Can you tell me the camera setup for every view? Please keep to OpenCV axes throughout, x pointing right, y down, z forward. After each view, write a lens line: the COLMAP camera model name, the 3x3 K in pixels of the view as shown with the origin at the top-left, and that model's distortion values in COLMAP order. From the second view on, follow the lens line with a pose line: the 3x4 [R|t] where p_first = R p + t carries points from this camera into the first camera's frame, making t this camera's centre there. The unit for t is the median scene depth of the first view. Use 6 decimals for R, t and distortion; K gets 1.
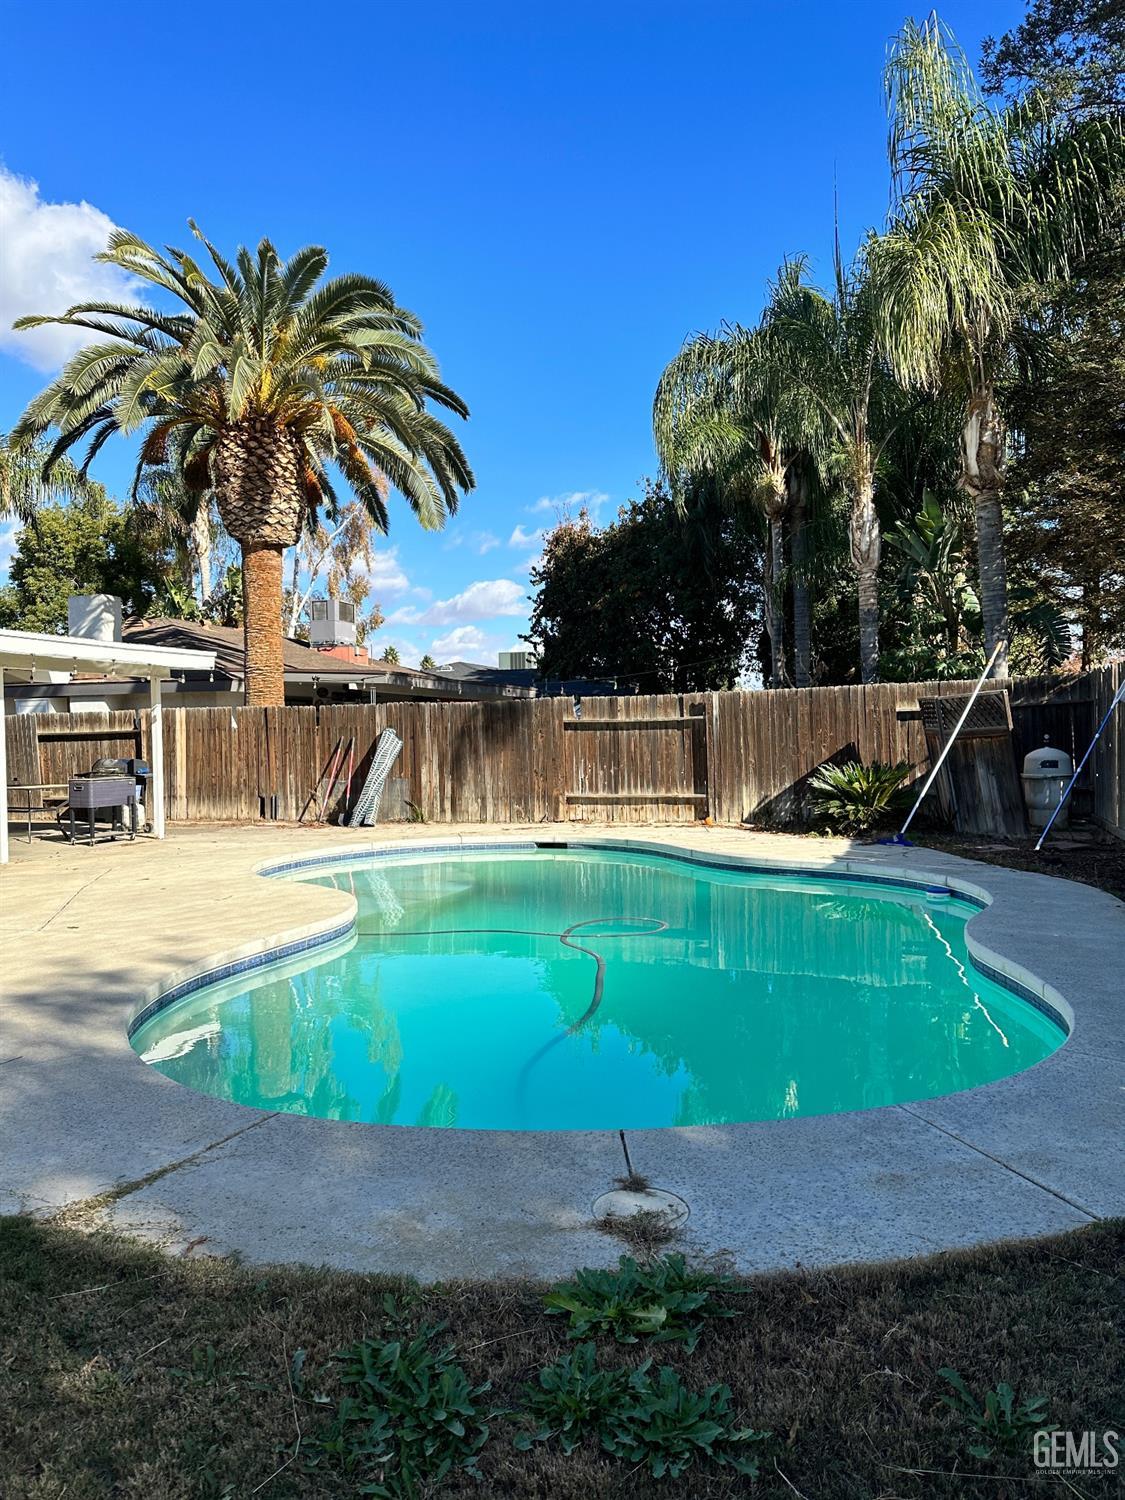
lens RADIAL K [[999.7, 0, 562.5], [0, 999.7, 750.0], [0, 0, 1]] dist [0.079653, 0.000286]
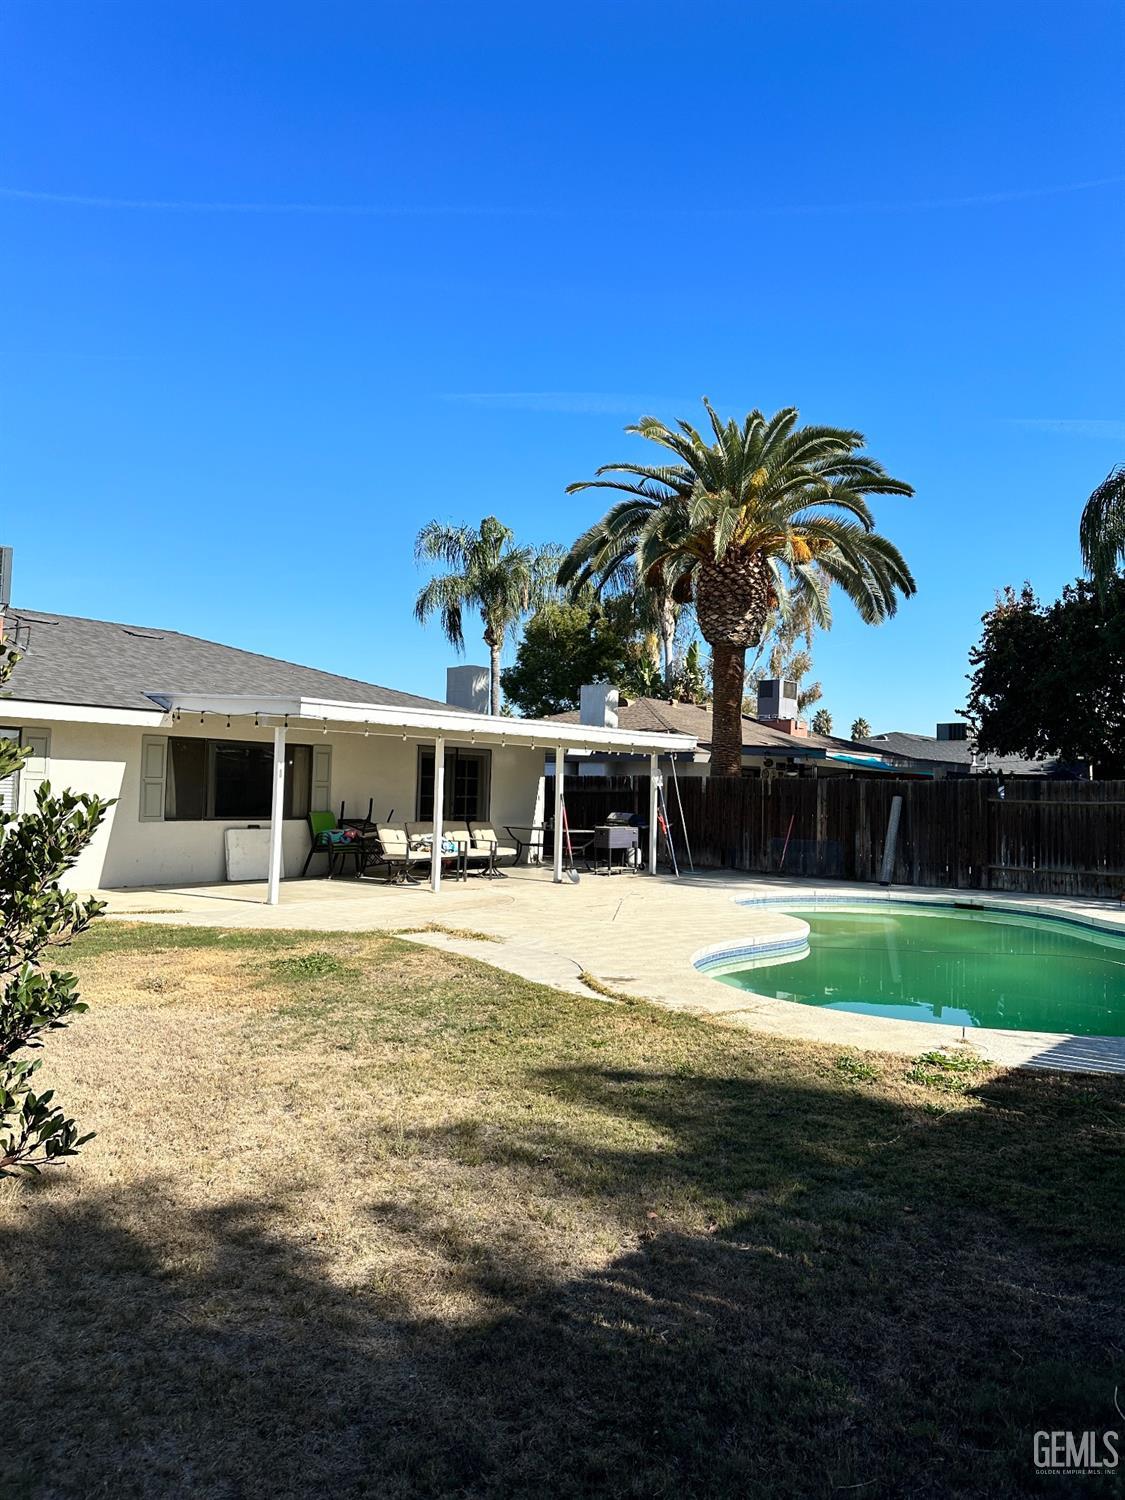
lens RADIAL K [[1073.4, 0, 557.9], [0, 1073.4, 744.4], [0, 0, 1]] dist [0.176093, -0.363550]
pose [[0.918887, 0.023869, -0.393799, 0.034592], [-0.046275, 0.997799, -0.047499, -0.009425], [0.391799, 0.061869, 0.917968, -0.294950]]
